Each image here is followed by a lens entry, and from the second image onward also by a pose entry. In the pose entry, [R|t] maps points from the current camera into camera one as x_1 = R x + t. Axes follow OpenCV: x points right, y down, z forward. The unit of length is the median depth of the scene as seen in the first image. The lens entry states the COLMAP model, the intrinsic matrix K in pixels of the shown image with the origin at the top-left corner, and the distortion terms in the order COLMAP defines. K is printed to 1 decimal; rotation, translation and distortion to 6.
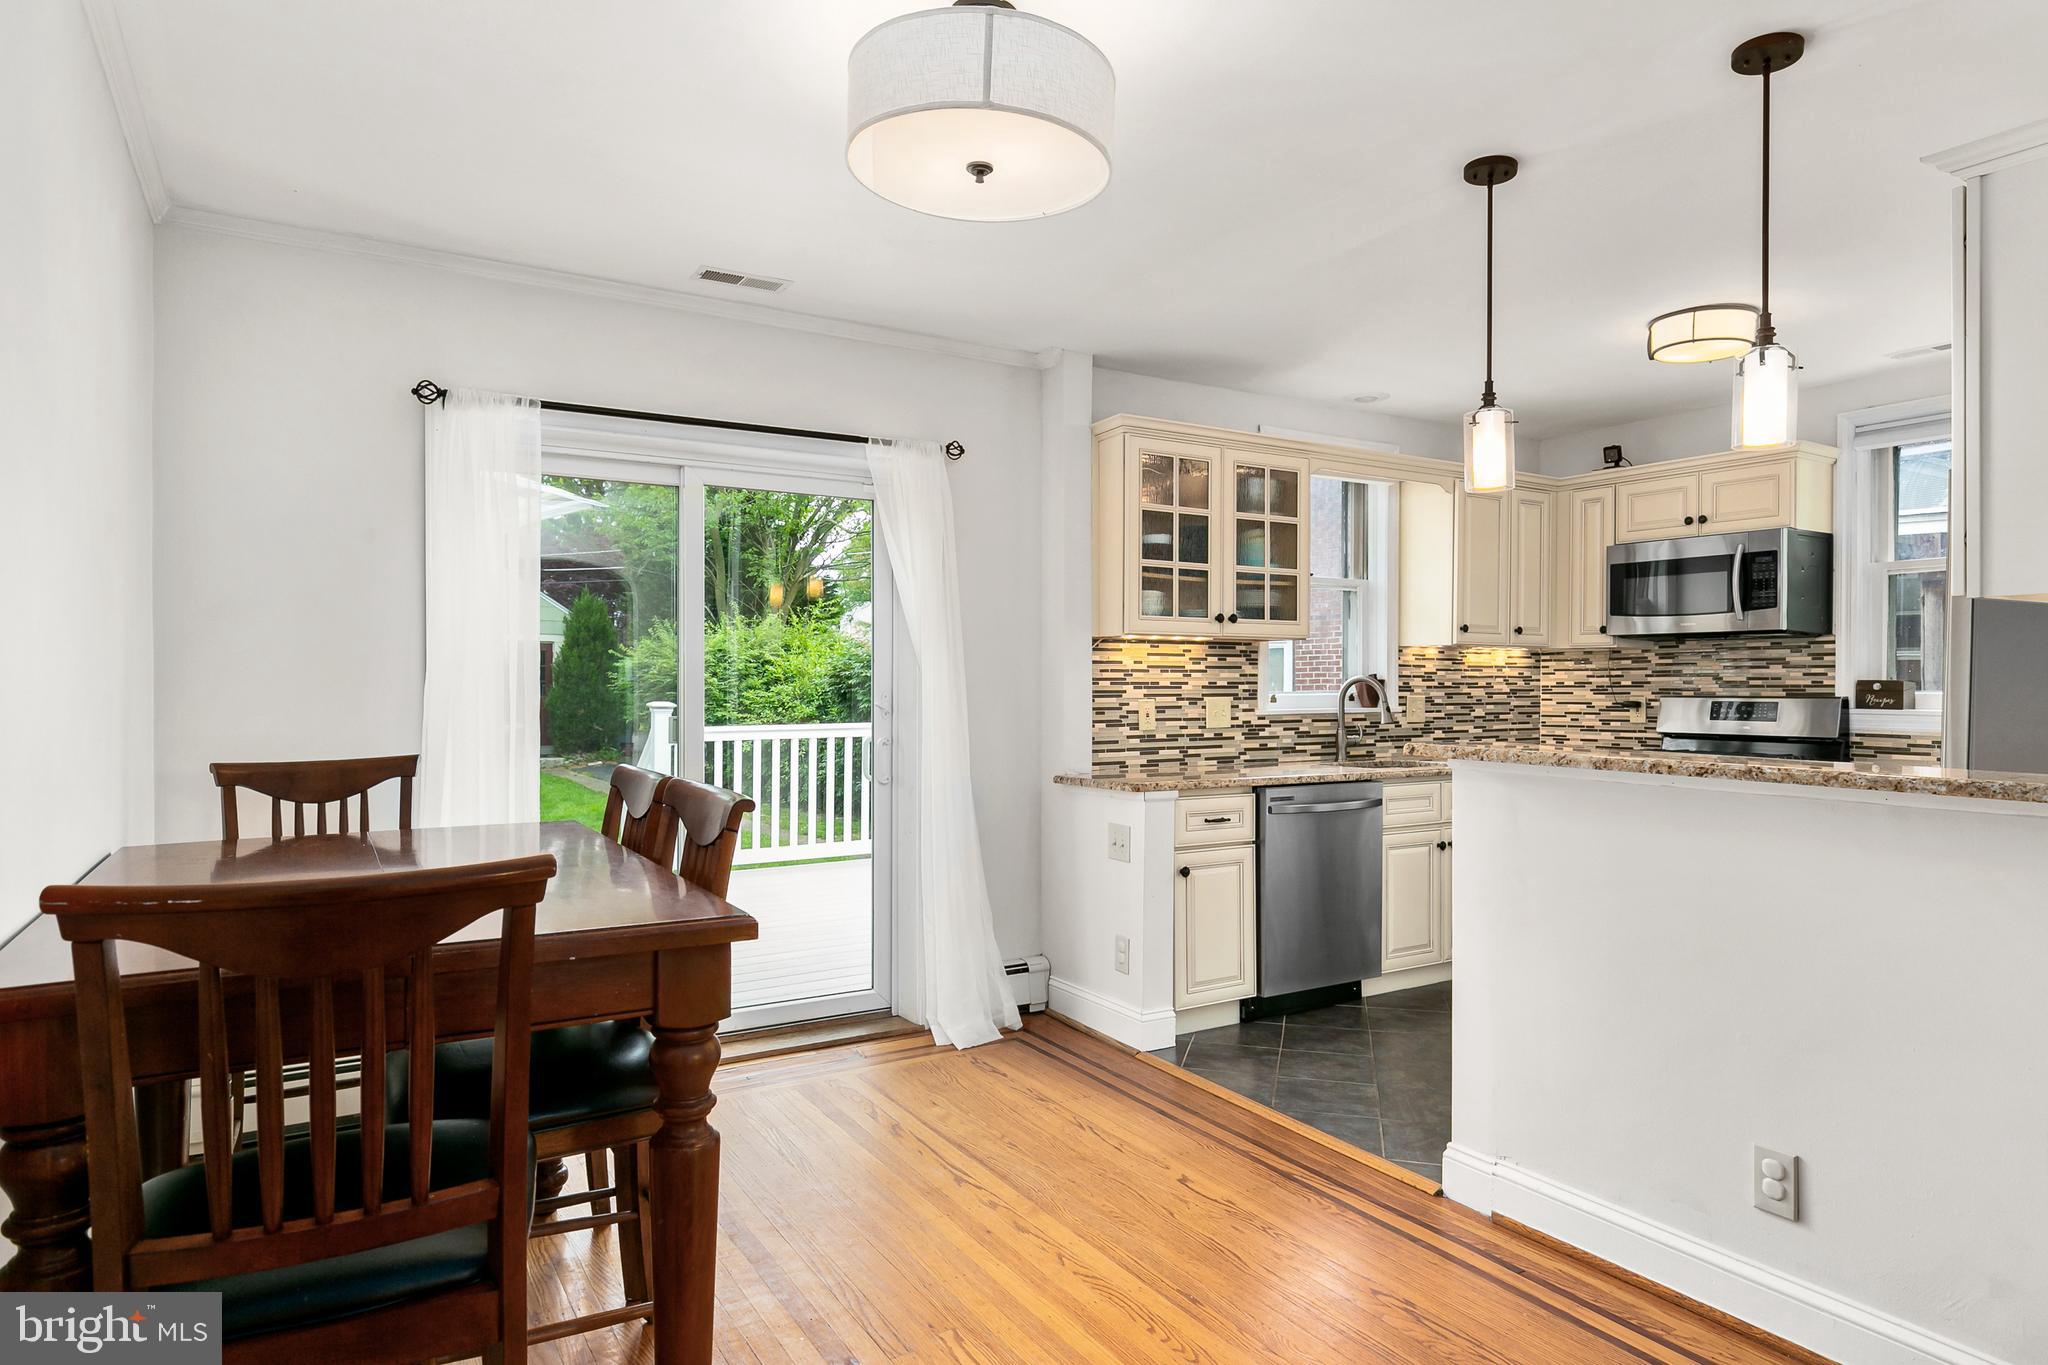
lens RADIAL K [[1192.6, 0, 1030.2], [0, 1192.6, 688.2], [0, 0, 1]] dist [0.002830, -0.000017]
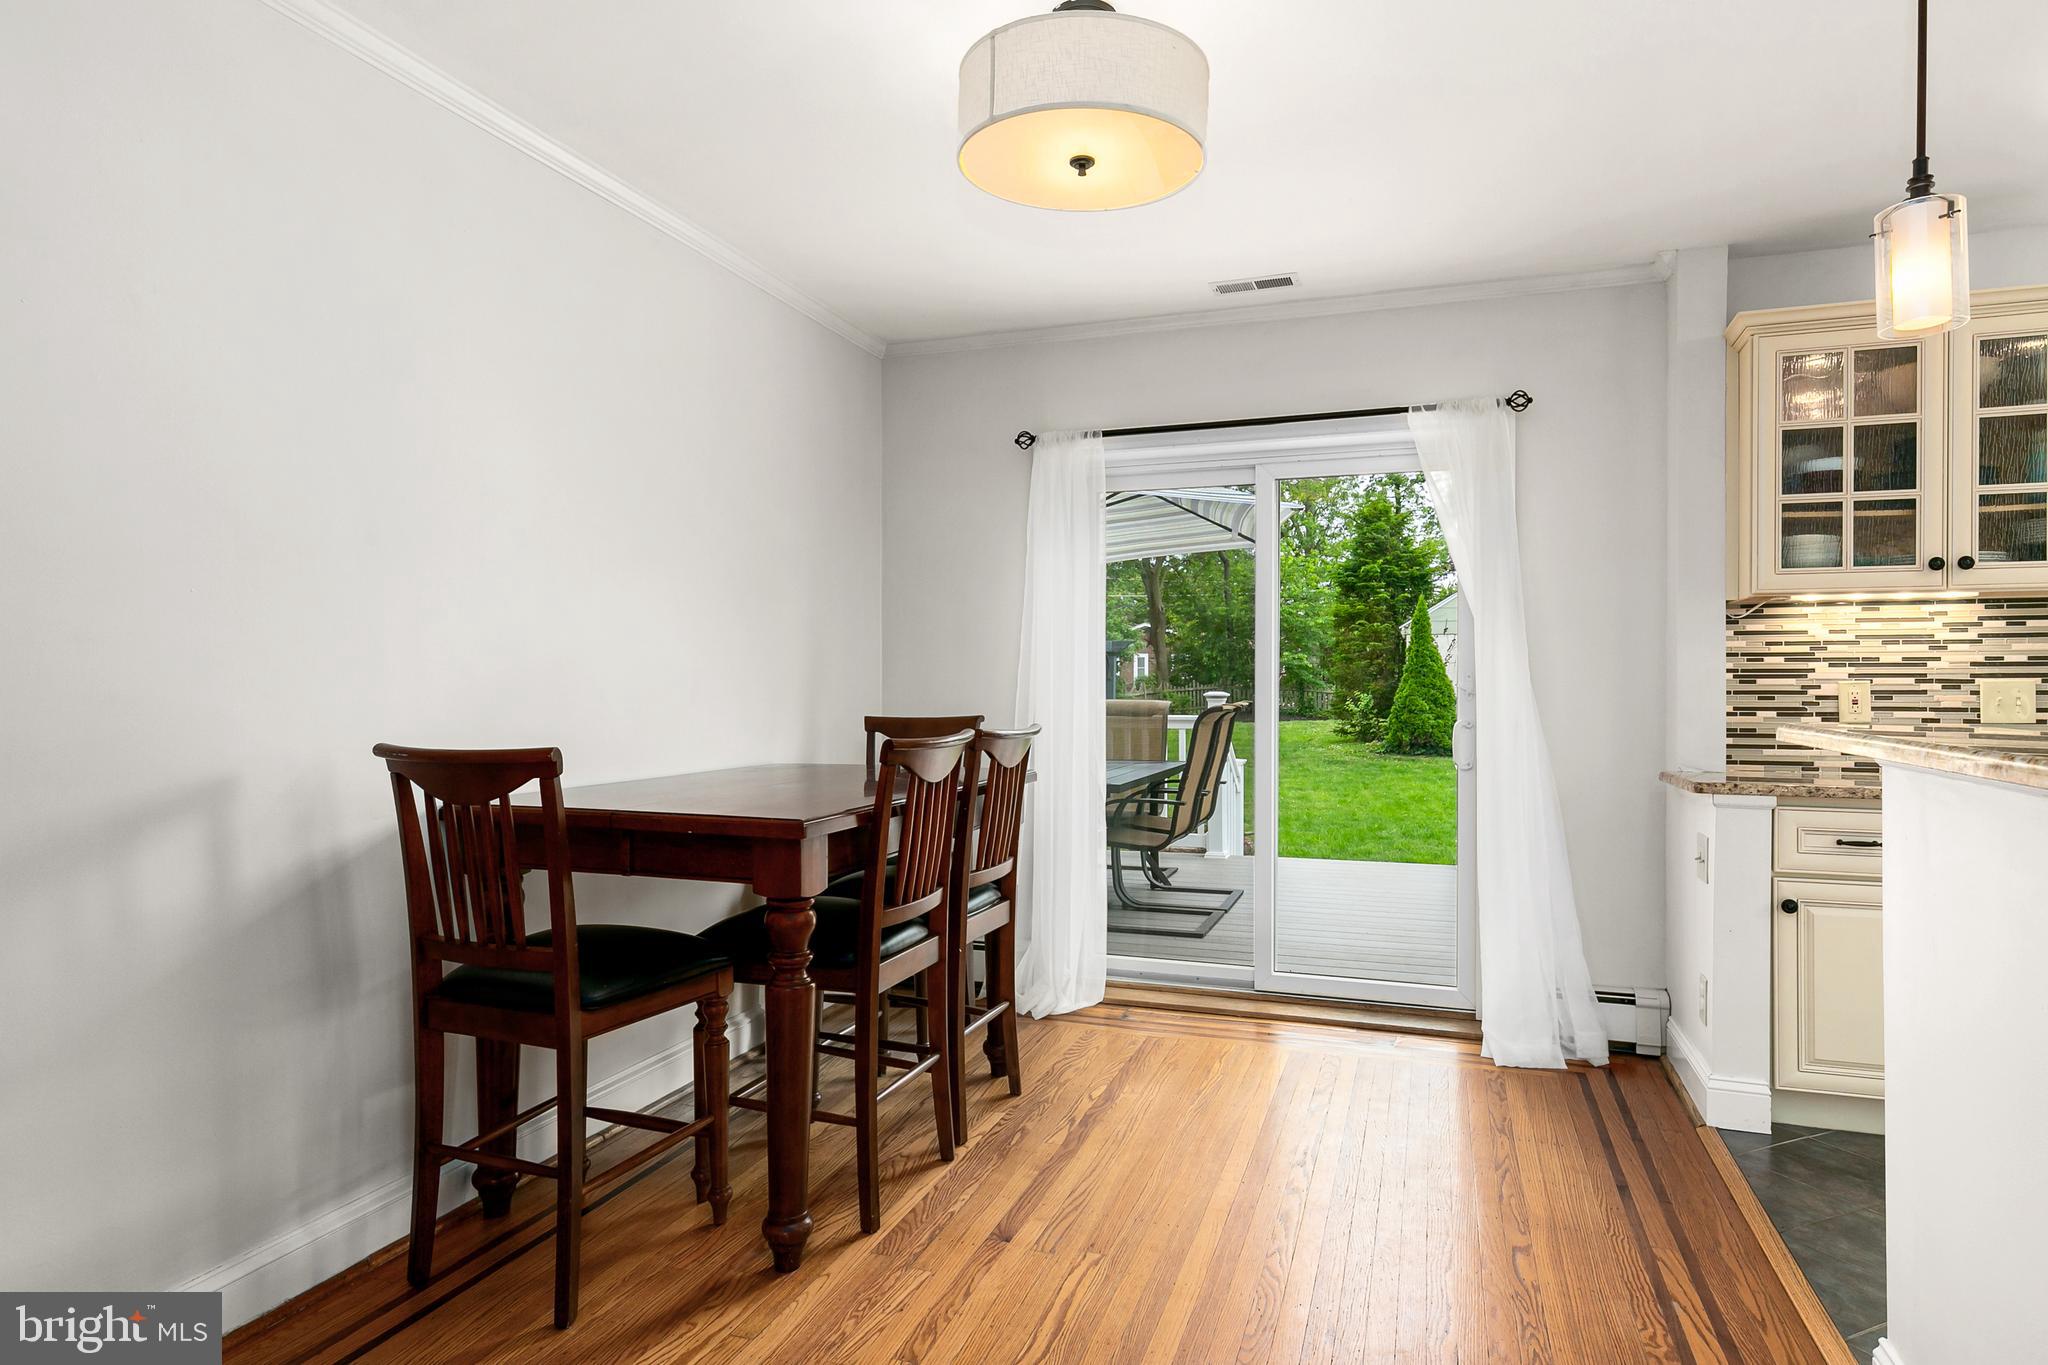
lens RADIAL K [[1158.6, 0, 1023.2], [0, 1158.6, 685.4], [0, 0, 1]] dist [0.002978, 0.002443]
pose [[0.630234, 0.000575, -0.776405, 0.333893], [-0.004011, 0.999989, -0.002515, 0.016102], [0.776395, 0.004699, 0.630229, 0.141201]]
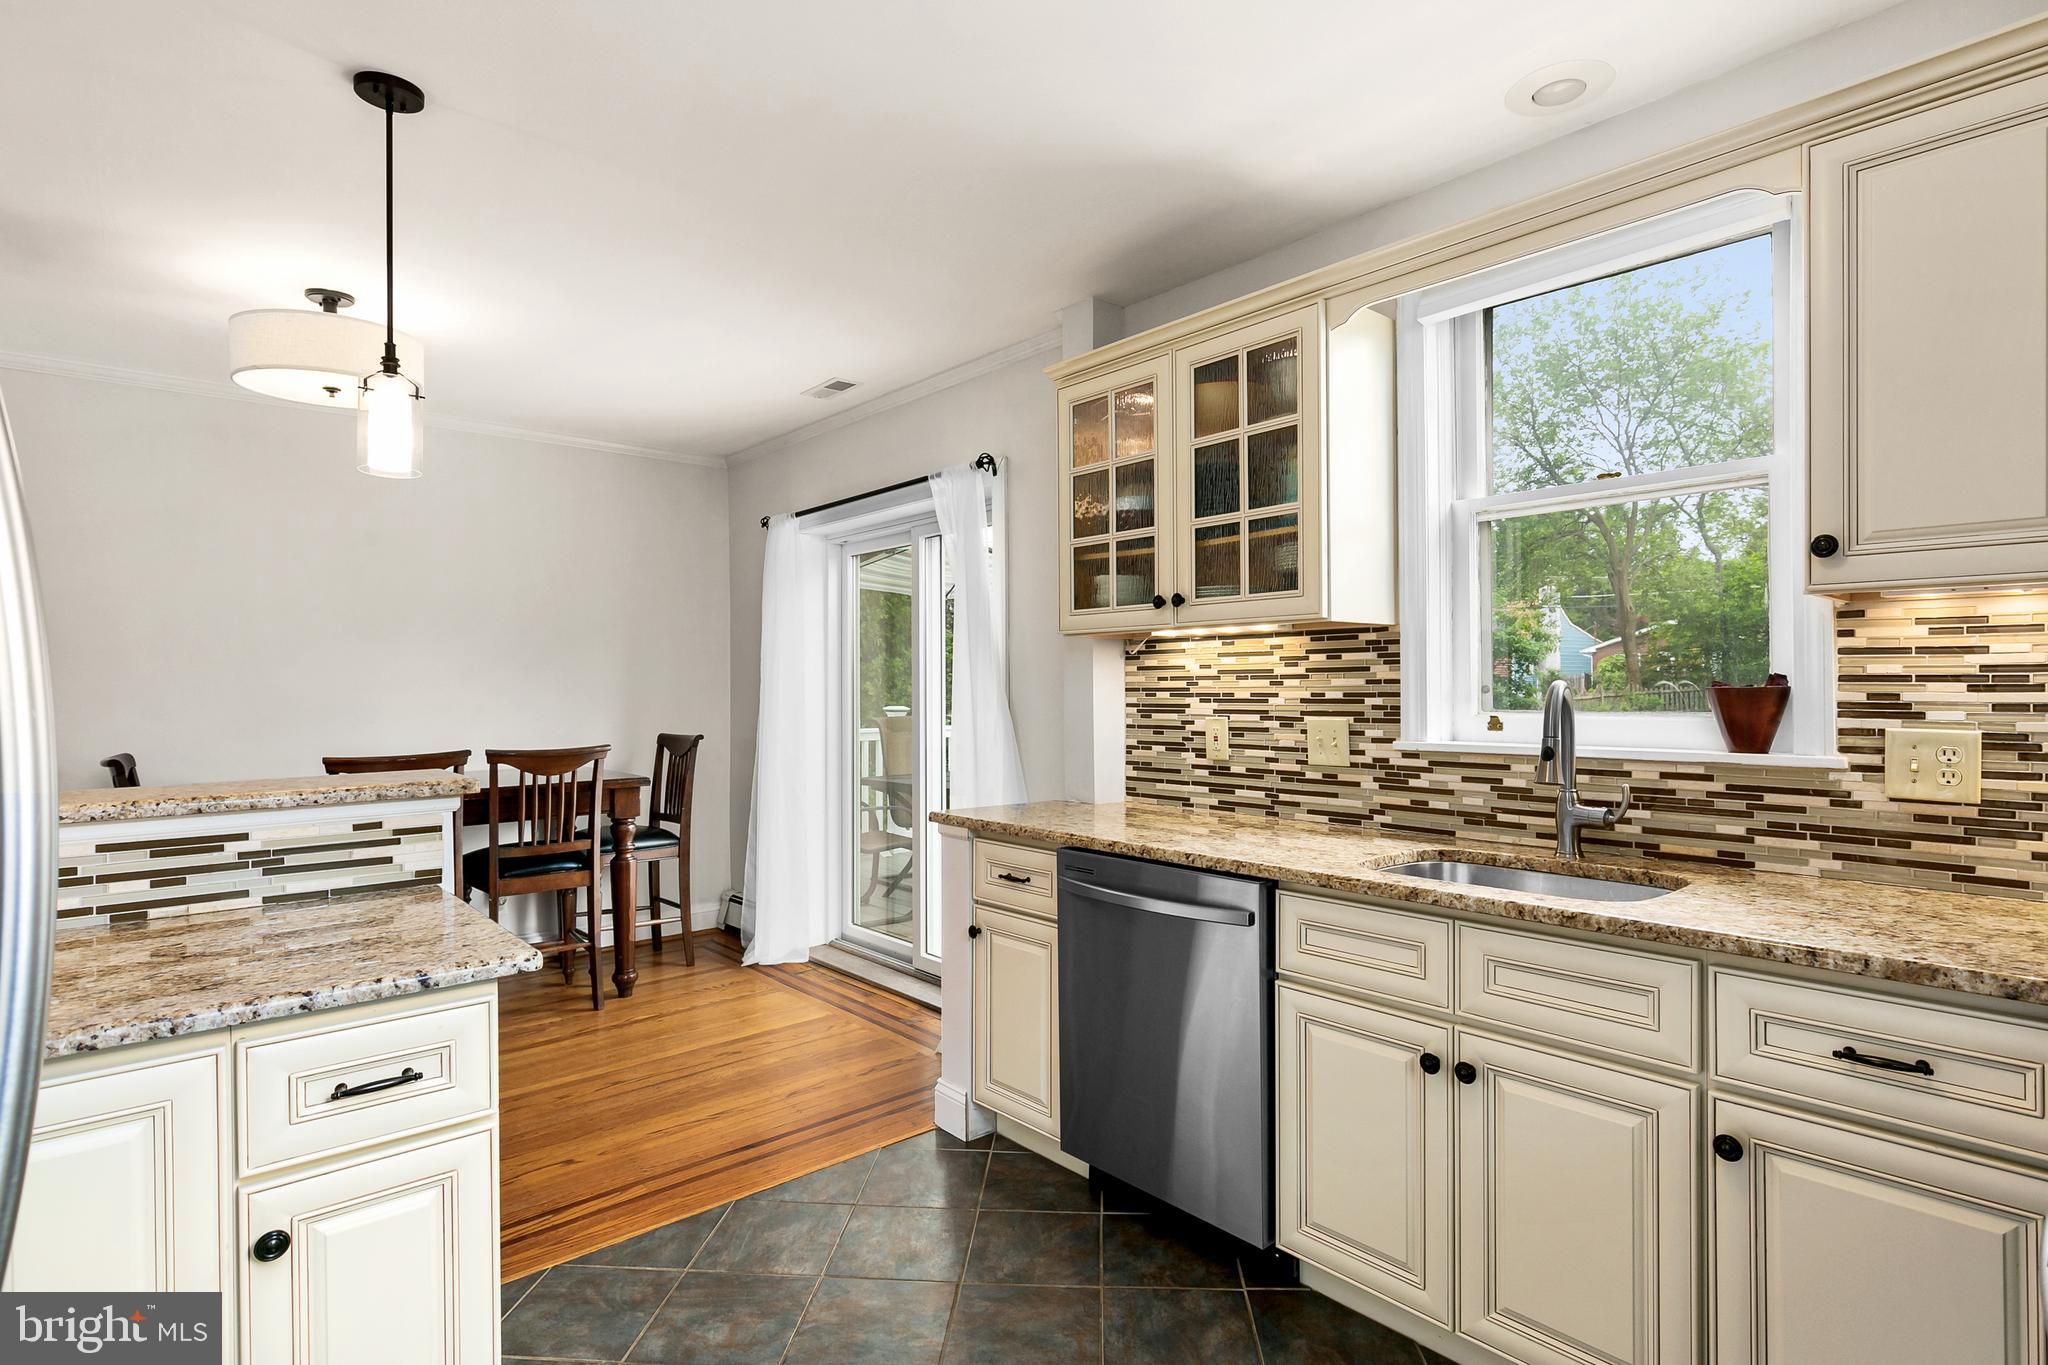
lens RADIAL K [[1007.8, 0, 1023.0], [0, 1007.8, 682.5], [0, 0, 1]] dist [0.003979, 0.000006]
pose [[0.171410, -0.008153, -0.985166, 0.684723], [-0.000514, 0.999965, -0.008365, -0.006484], [0.985200, 0.001940, 0.171400, 0.779204]]
